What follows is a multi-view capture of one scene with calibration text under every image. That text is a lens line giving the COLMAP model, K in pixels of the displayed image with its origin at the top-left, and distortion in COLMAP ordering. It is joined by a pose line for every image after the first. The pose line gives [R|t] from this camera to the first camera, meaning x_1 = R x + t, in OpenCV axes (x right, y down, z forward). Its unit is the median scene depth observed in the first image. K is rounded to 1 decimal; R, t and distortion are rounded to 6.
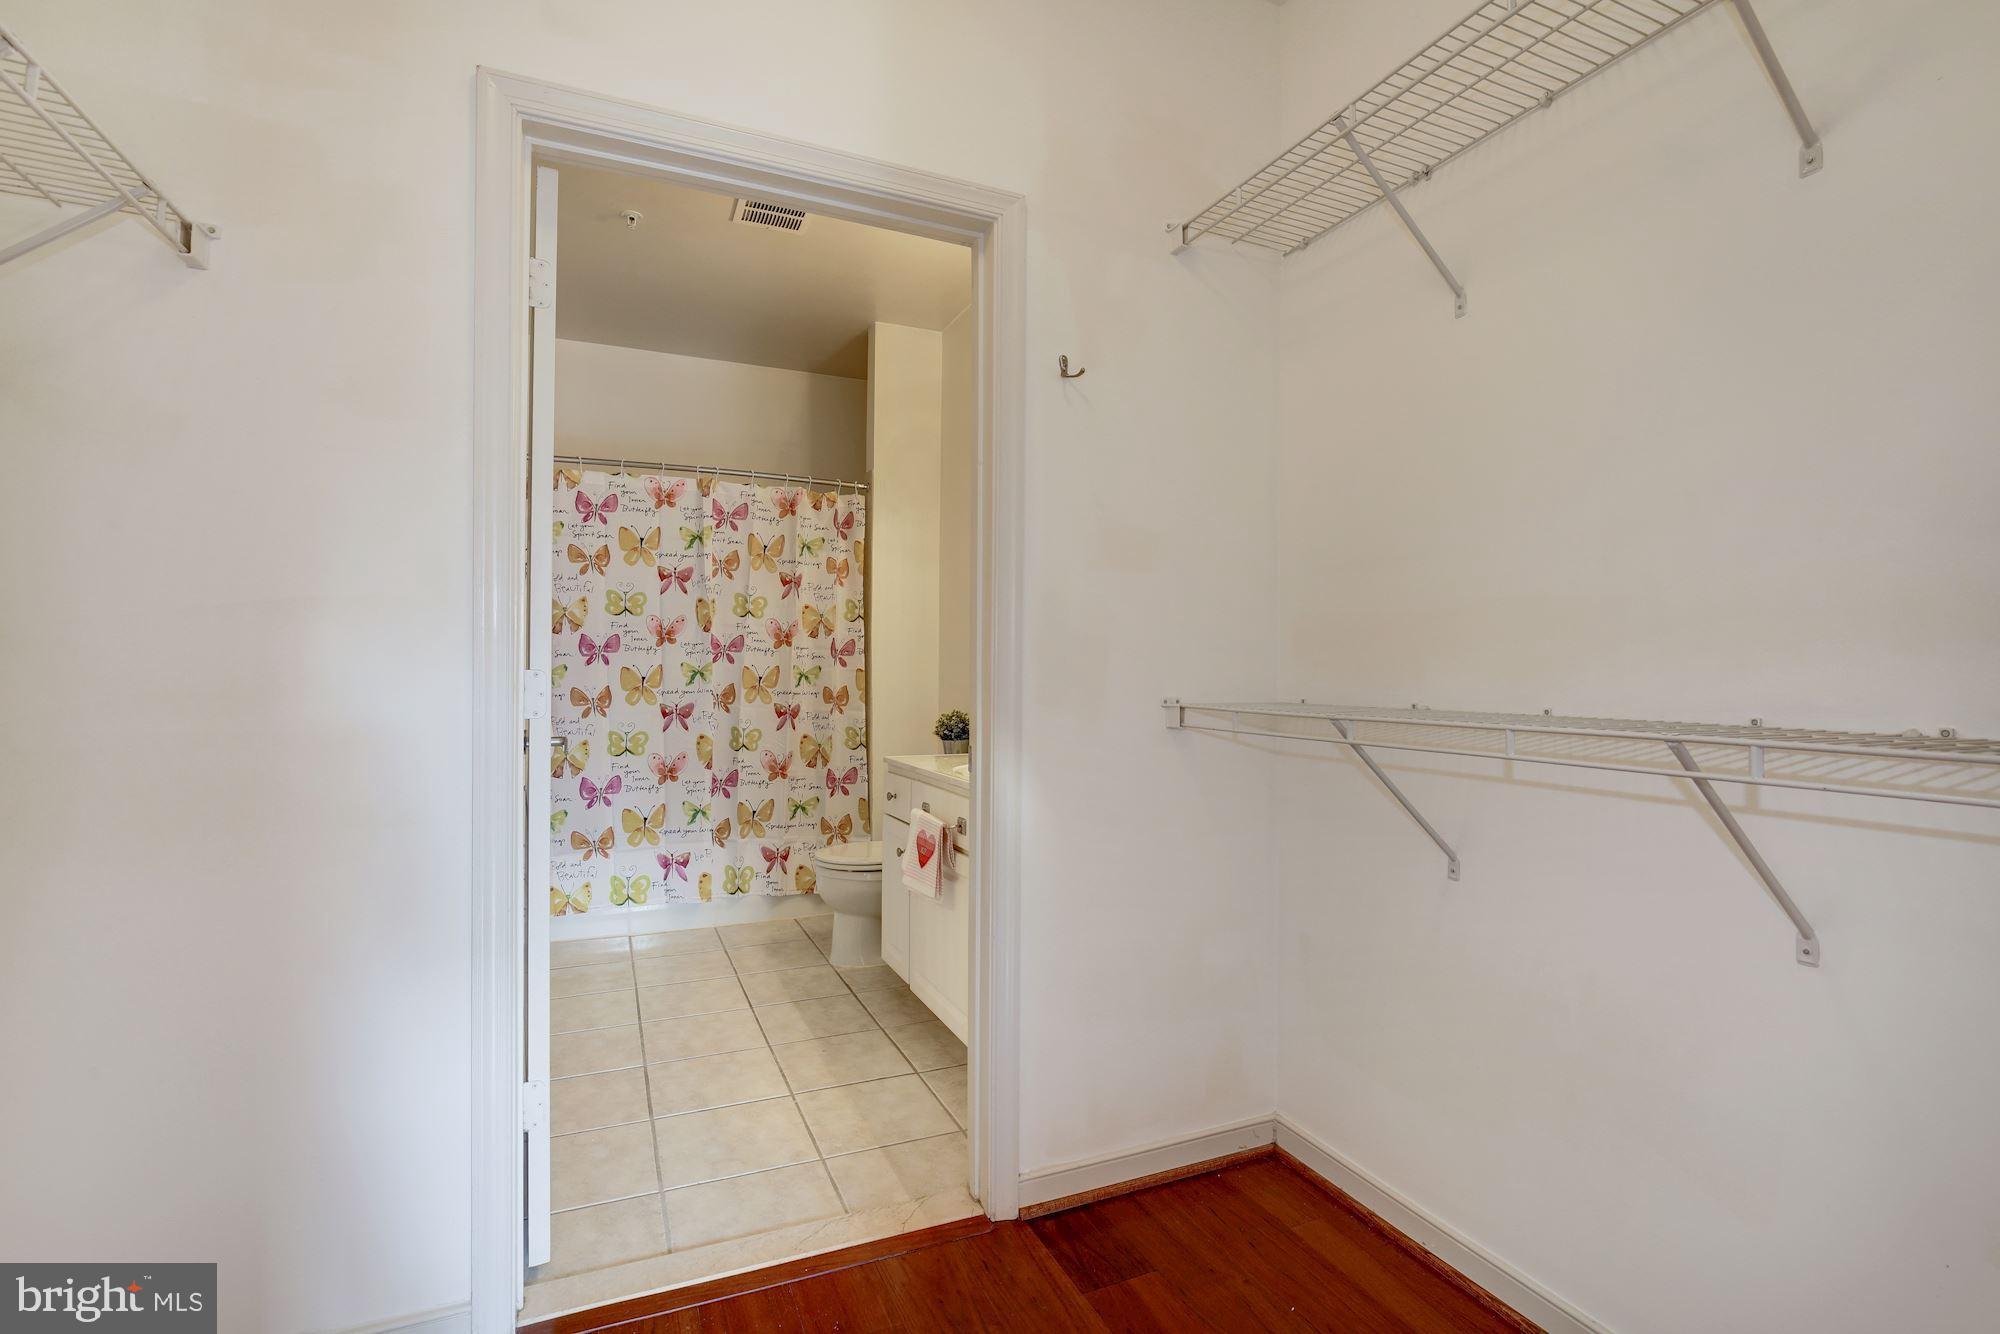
lens RADIAL K [[932.6, 0, 1012.9], [0, 932.6, 666.1], [0, 0, 1]] dist [0.001295, 0.000137]
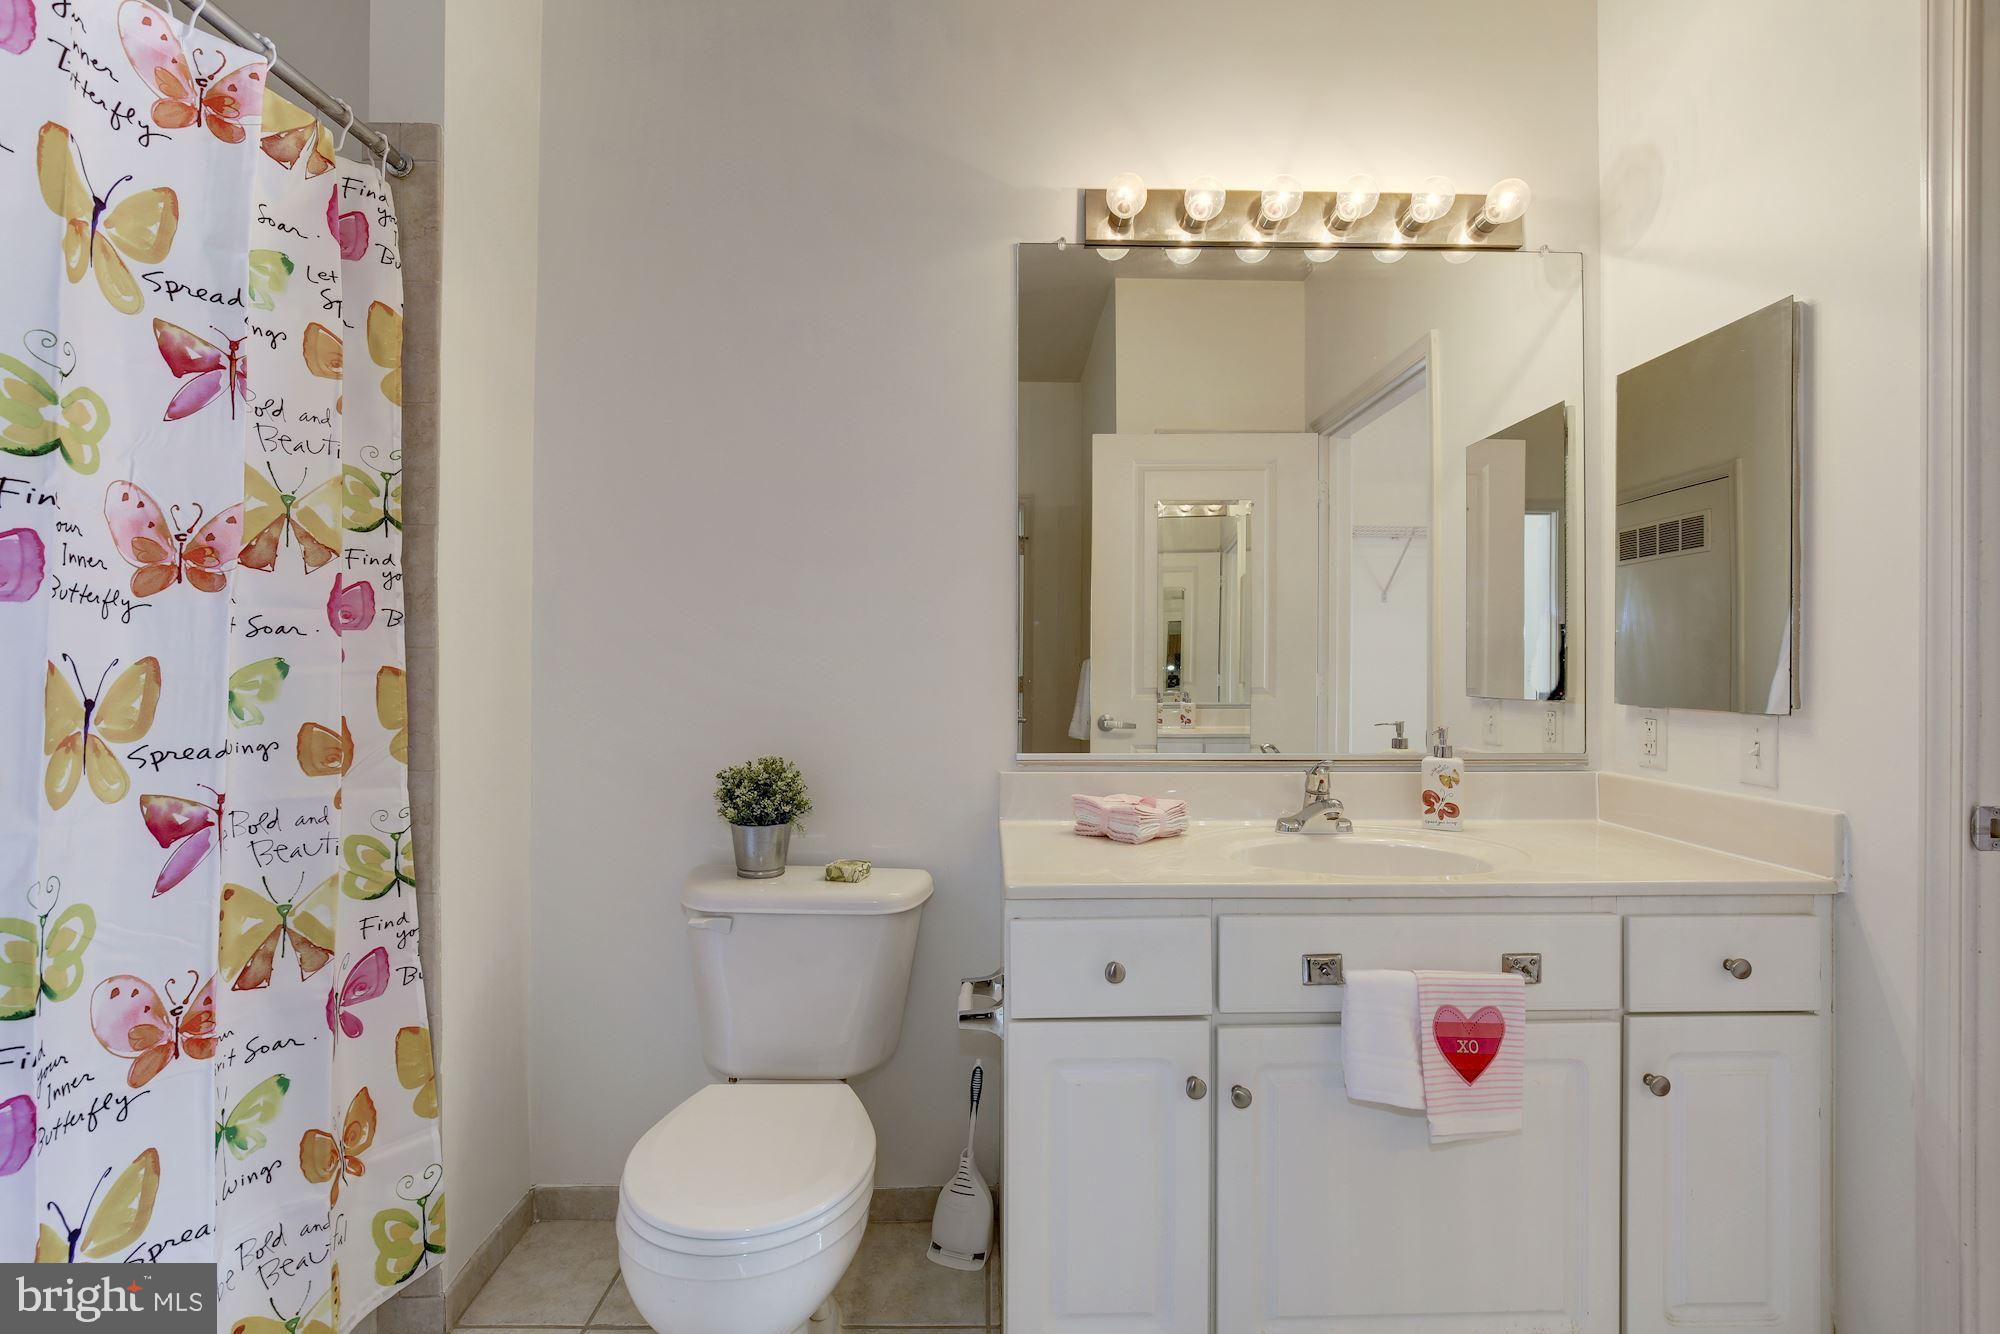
lens RADIAL K [[915.6, 0, 1000.0], [0, 915.6, 667.0], [0, 0, 1]] dist [-0.002053, -0.000315]
pose [[0.393368, -0.004481, 0.919370, -0.407817], [-0.005289, 0.999961, 0.007137, -0.000969], [-0.919366, -0.007670, 0.393328, 0.674269]]
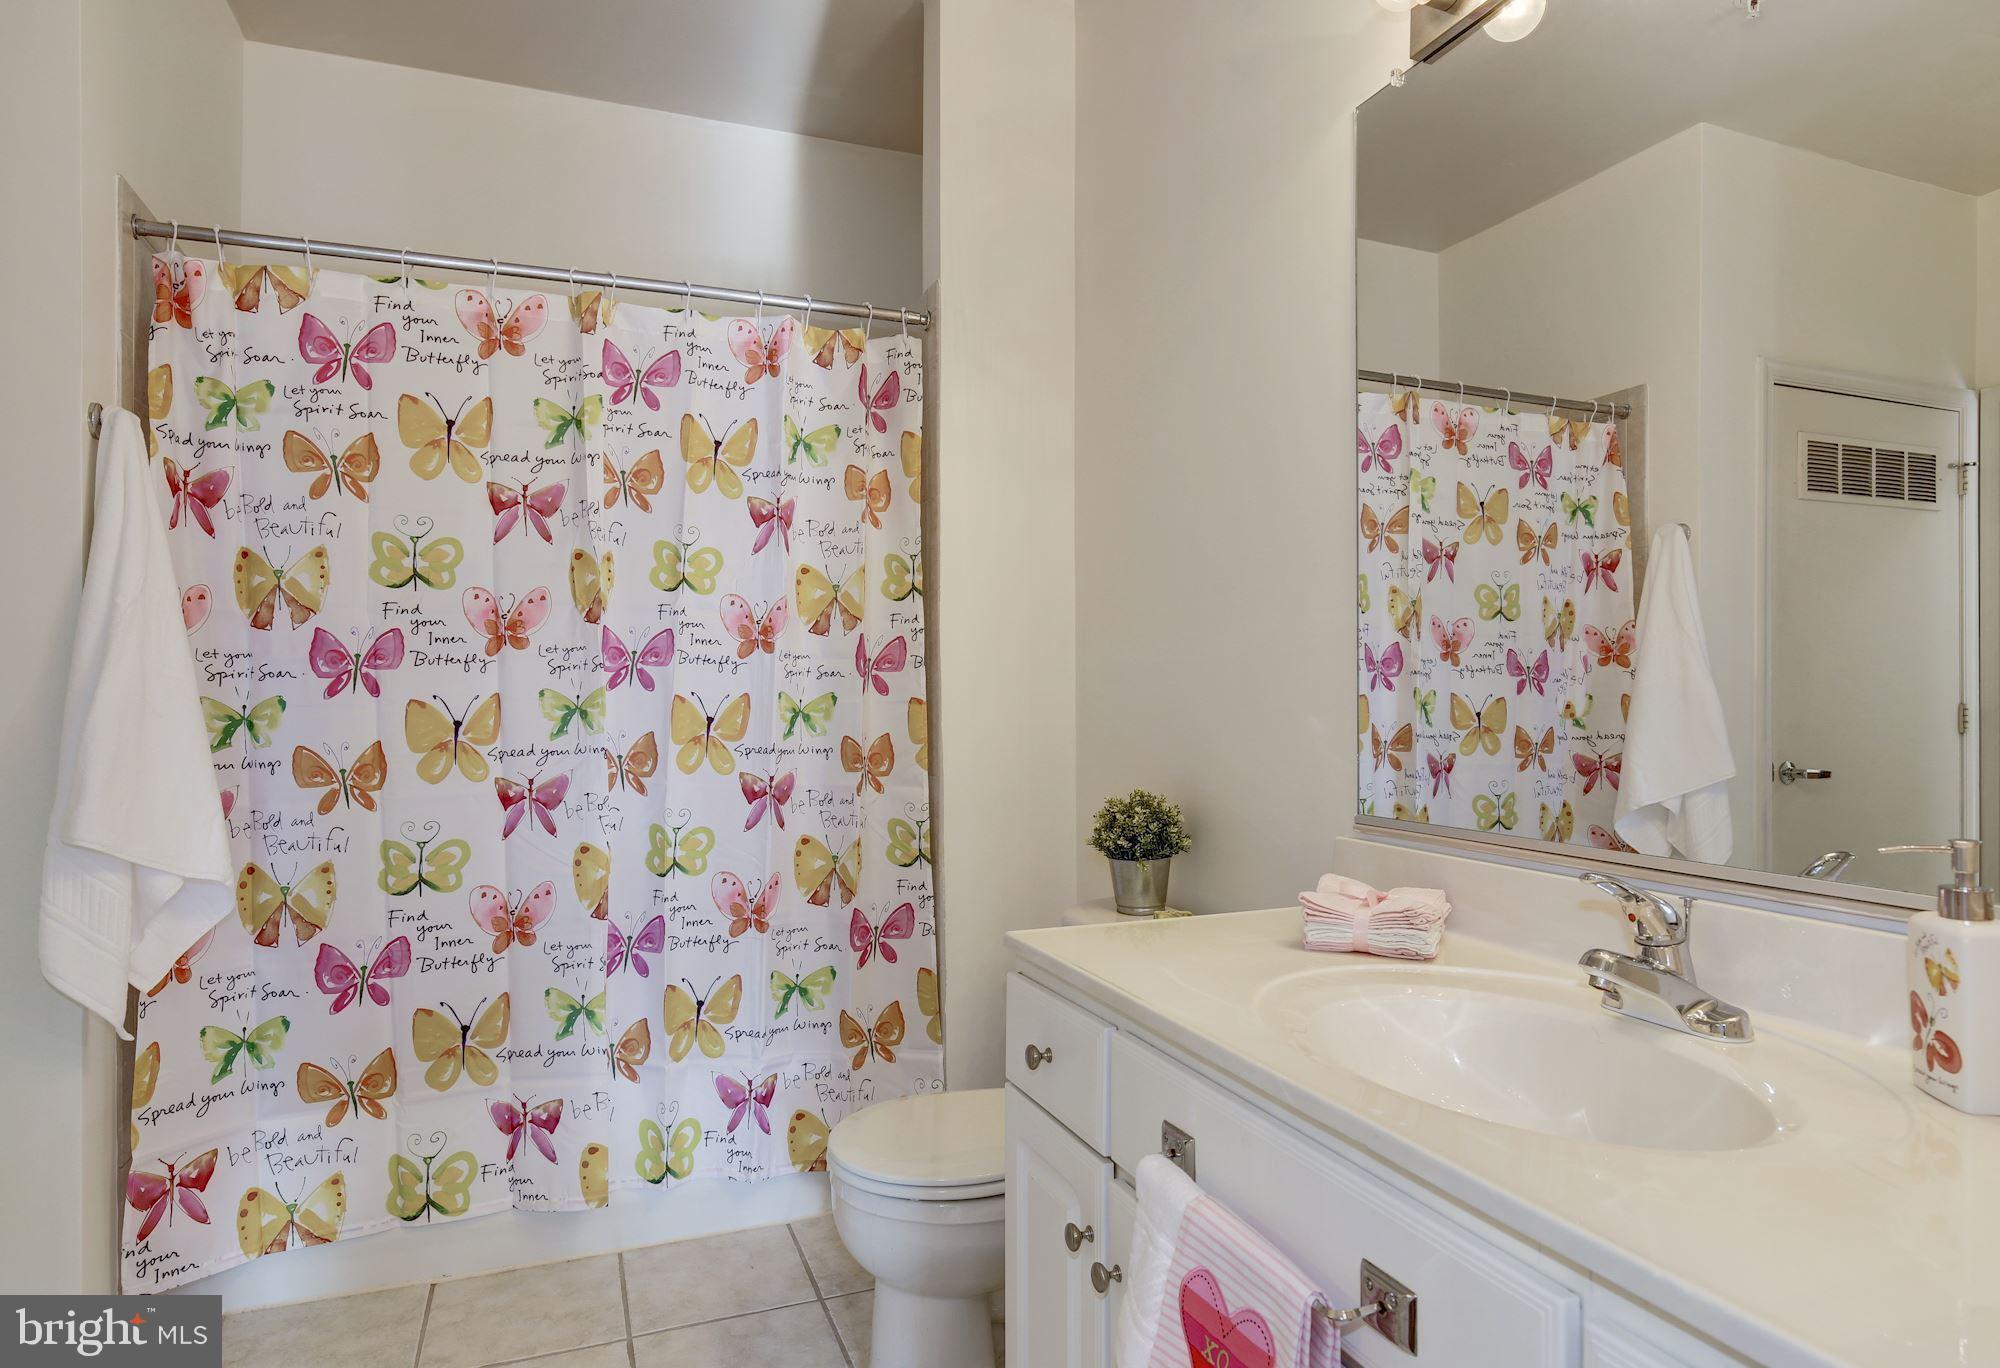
lens RADIAL K [[1141.4, 0, 993.6], [0, 1141.4, 692.2], [0, 0, 1]] dist [-0.000815, -0.000770]
pose [[0.998591, -0.011257, -0.051859, -0.097389], [0.011356, 0.999934, 0.001620, -0.000619], [0.051838, -0.002207, 0.998653, 0.431350]]
